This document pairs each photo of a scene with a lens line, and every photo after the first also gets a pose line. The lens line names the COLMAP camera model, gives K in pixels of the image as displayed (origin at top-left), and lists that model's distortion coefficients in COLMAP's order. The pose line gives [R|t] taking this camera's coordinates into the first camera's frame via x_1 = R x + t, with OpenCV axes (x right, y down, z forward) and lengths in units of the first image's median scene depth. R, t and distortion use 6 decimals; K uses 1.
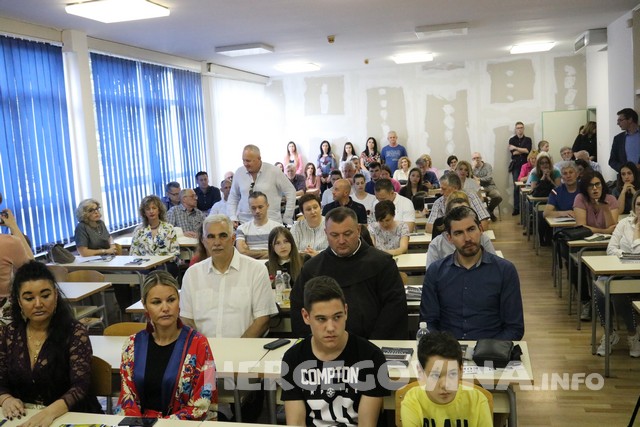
lens RADIAL K [[679.7, 0, 320.0], [0, 679.7, 213.5], [0, 0, 1]] dist [-0.096405, 0.019985]
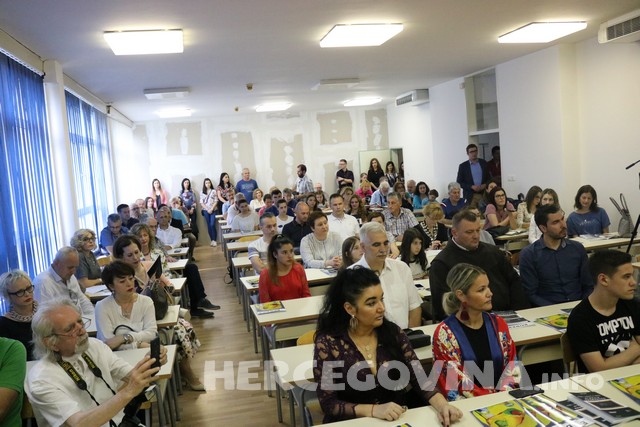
lens RADIAL K [[551.3, 0, 320.0], [0, 551.3, 213.5], [0, 0, 1]] dist [-0.101084, 0.004897]
pose [[0.895763, -0.046507, 0.442092, -0.218080], [0.069937, 0.996871, -0.036839, 0.004762], [-0.438995, 0.063918, 0.896213, 0.072413]]
